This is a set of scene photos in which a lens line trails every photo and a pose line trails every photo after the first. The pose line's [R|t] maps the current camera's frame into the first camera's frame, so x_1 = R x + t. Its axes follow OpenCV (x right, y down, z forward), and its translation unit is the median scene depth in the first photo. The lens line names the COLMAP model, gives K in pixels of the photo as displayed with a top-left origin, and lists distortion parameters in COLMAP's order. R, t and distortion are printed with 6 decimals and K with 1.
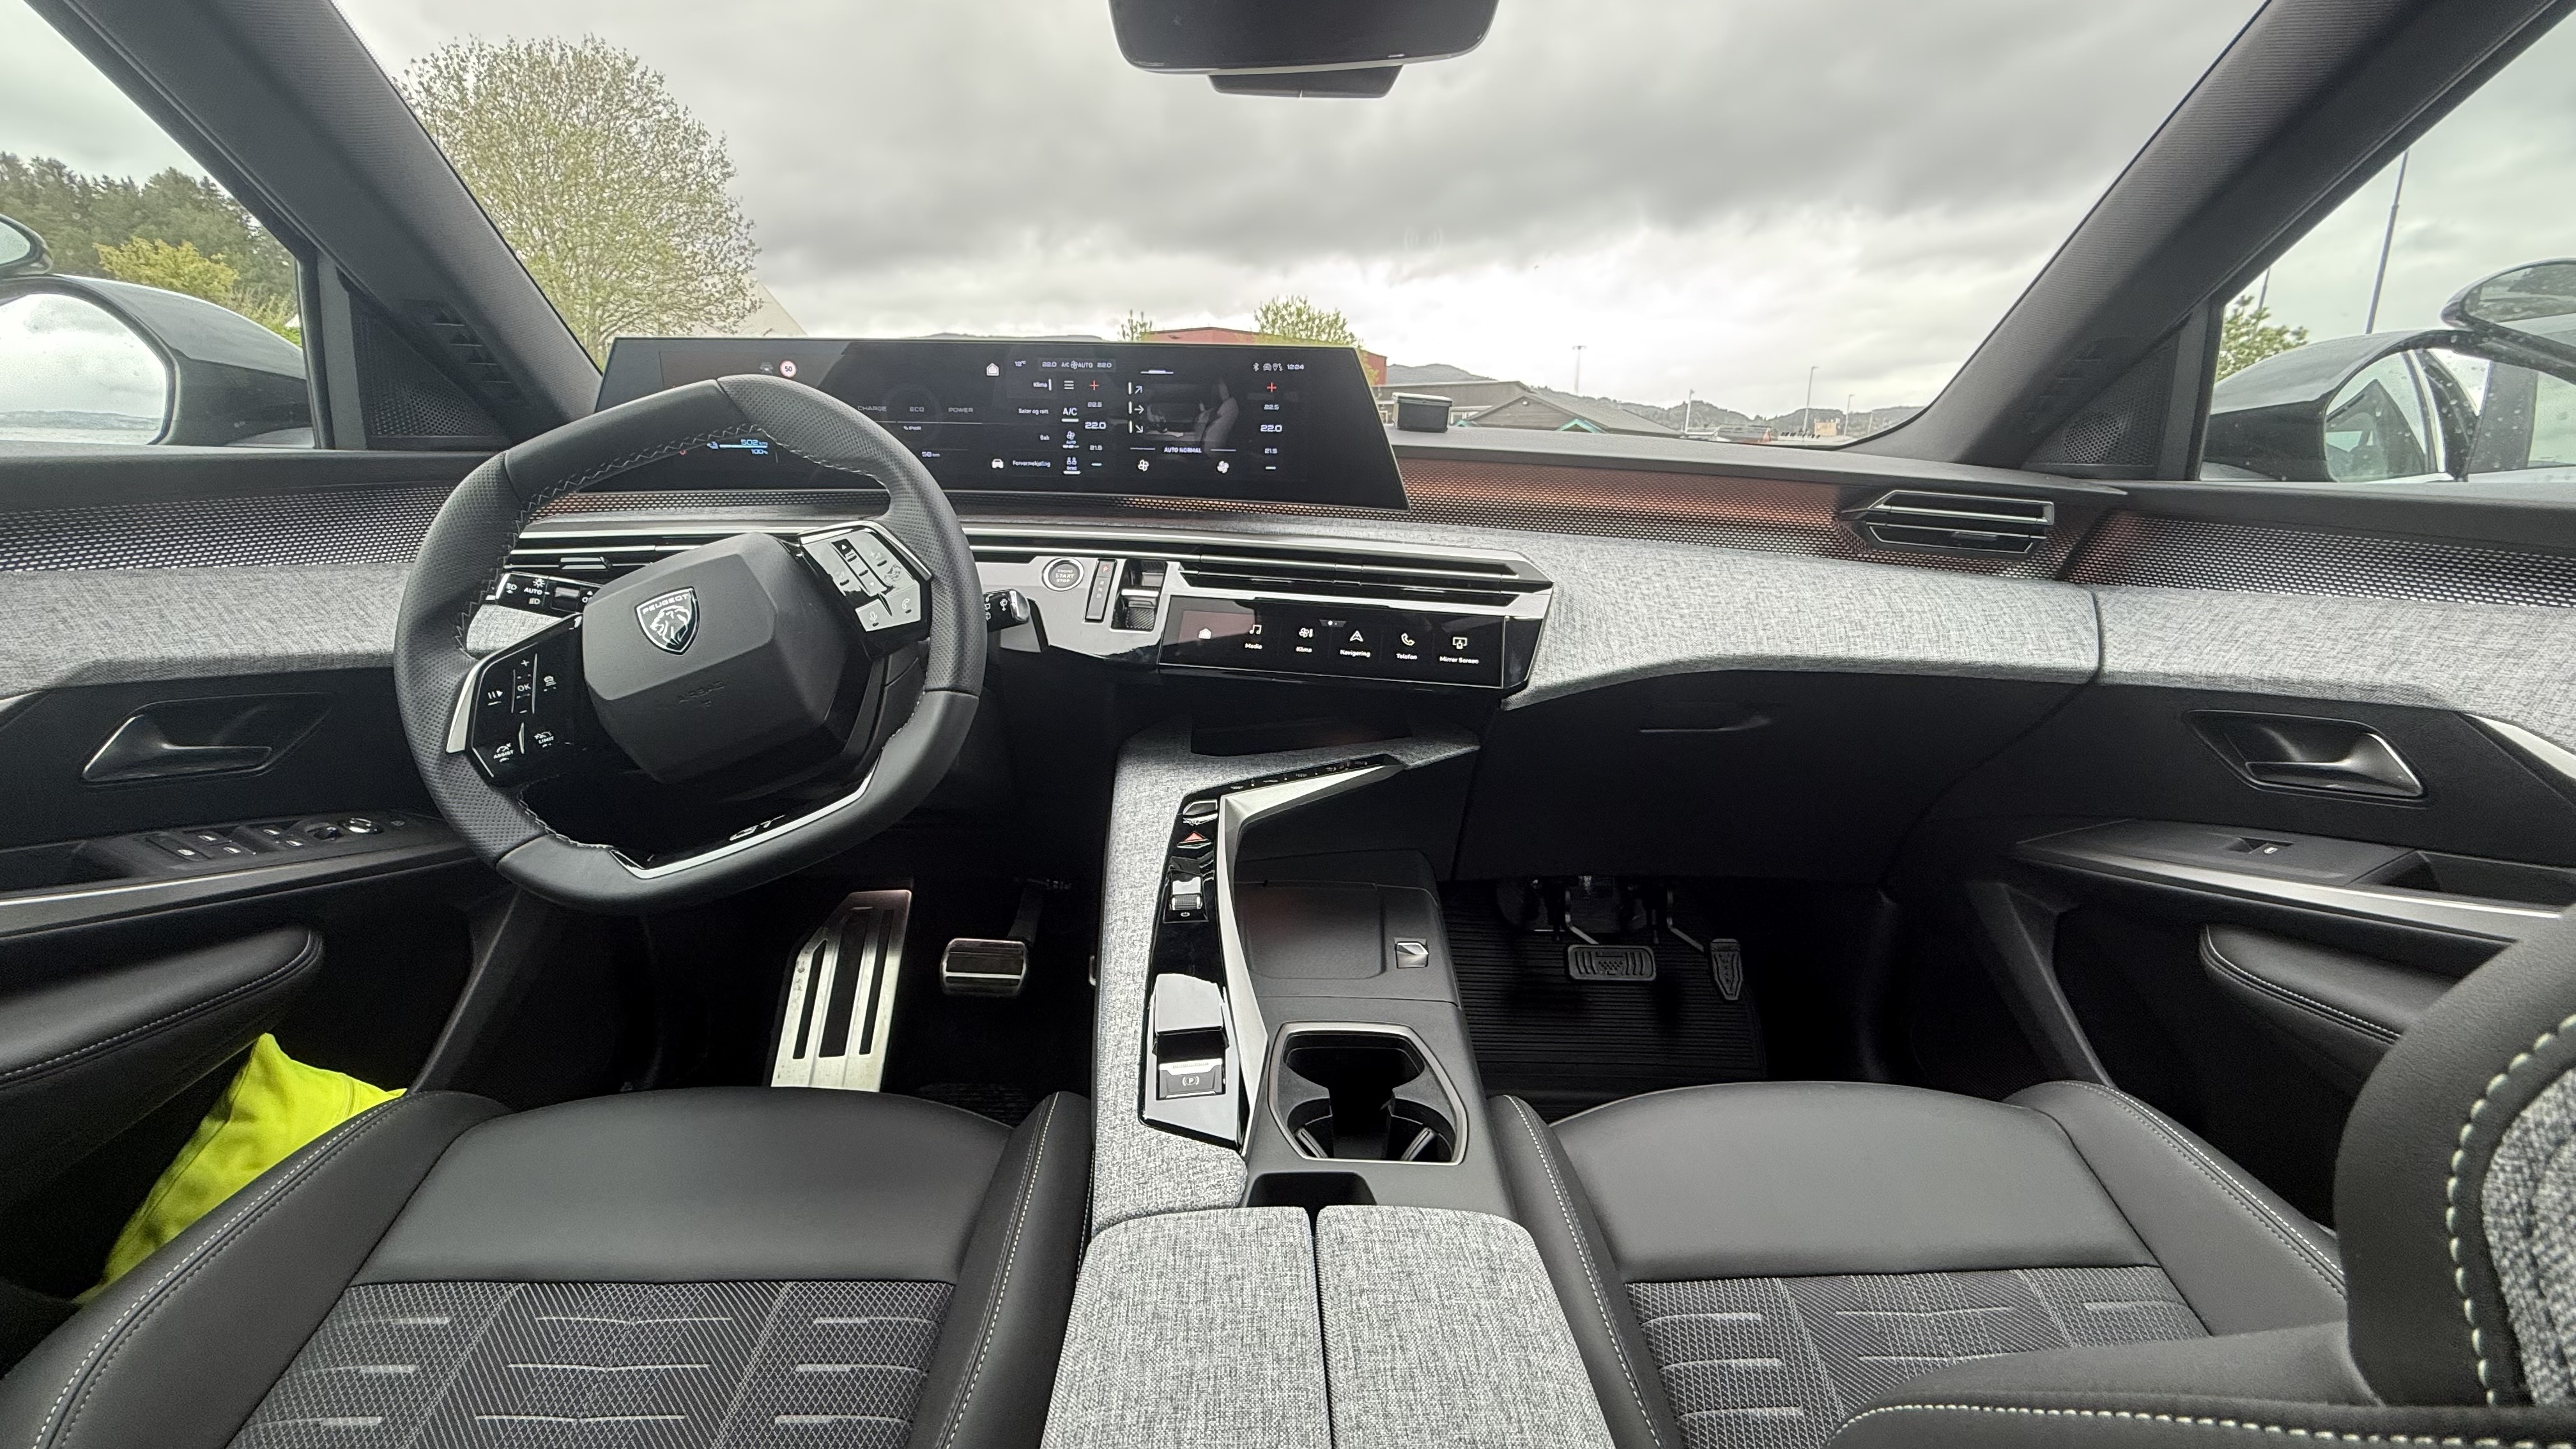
lens RADIAL K [[991.5, 0, 1288.0], [0, 991.5, 724.5], [0, 0, 1]] dist [0.027130, 0.000010]
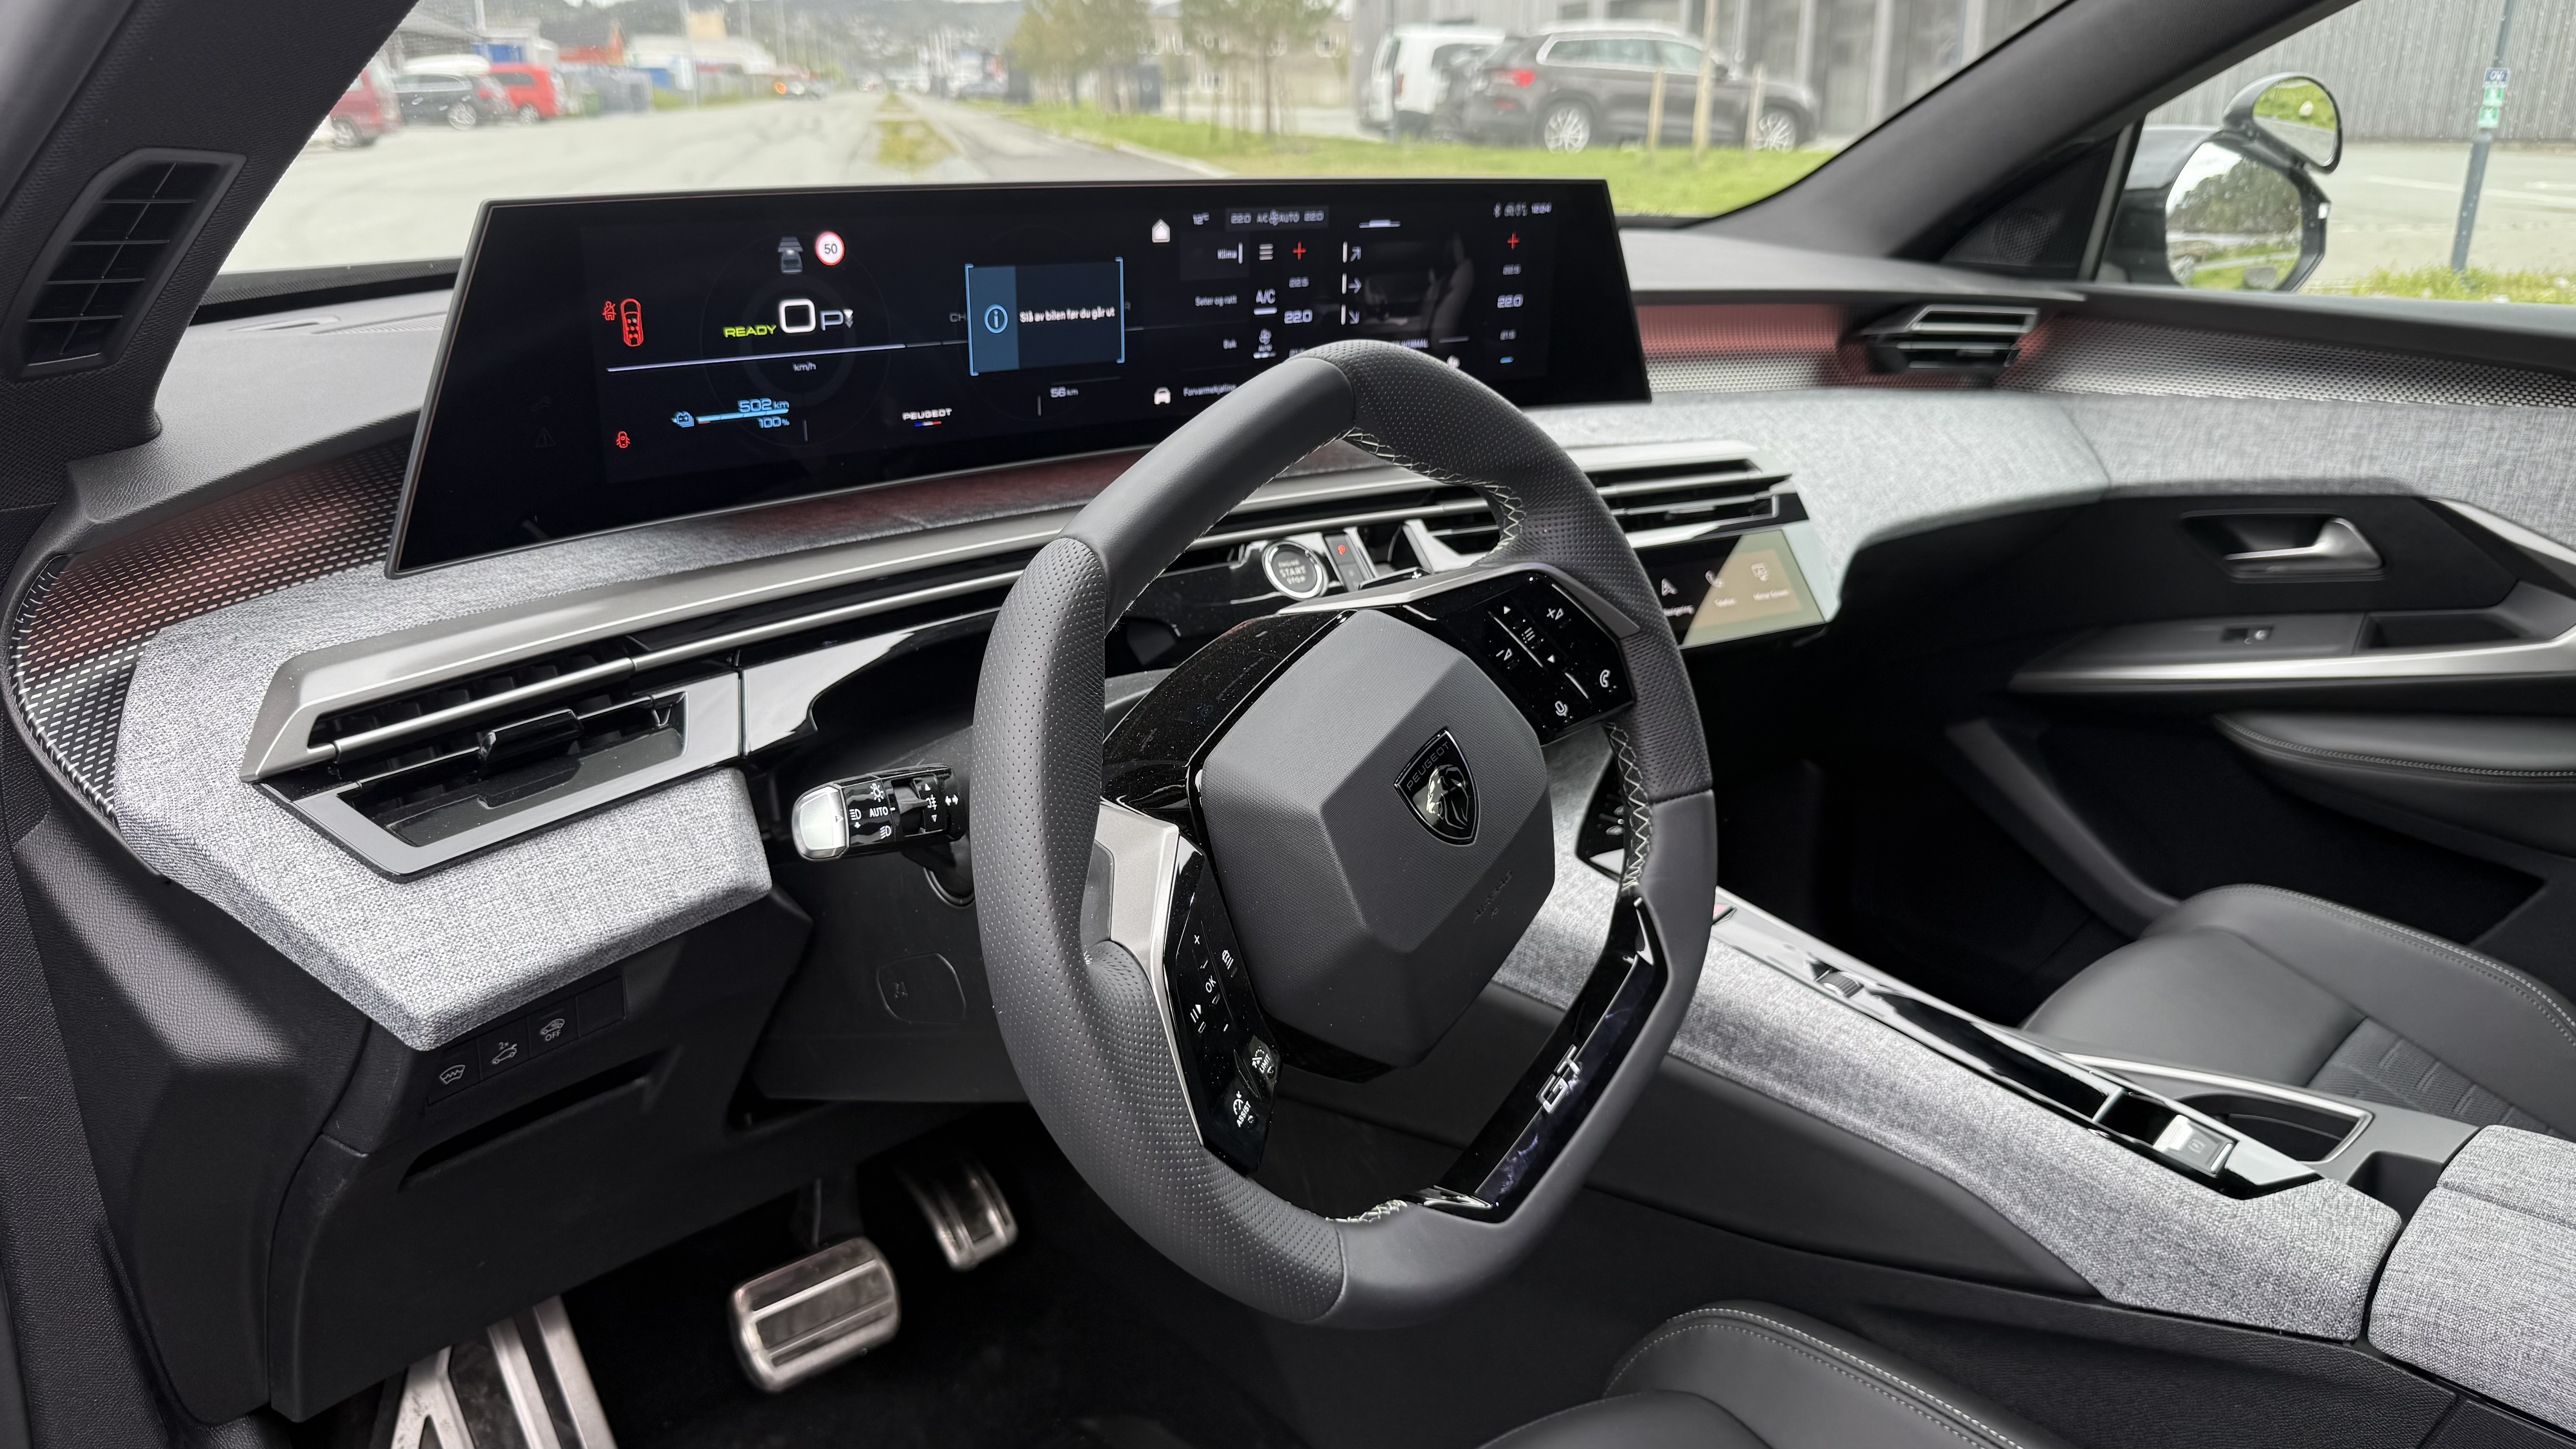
lens RADIAL K [[1737.2, 0, 1288.0], [0, 1737.2, 724.5], [0, 0, 1]] dist [0.196461, -0.200487]
pose [[0.735556, -0.226095, 0.638622, -0.947227], [0.166711, 0.974087, 0.152846, -0.225736], [-0.656631, -0.005962, 0.754188, 0.199524]]
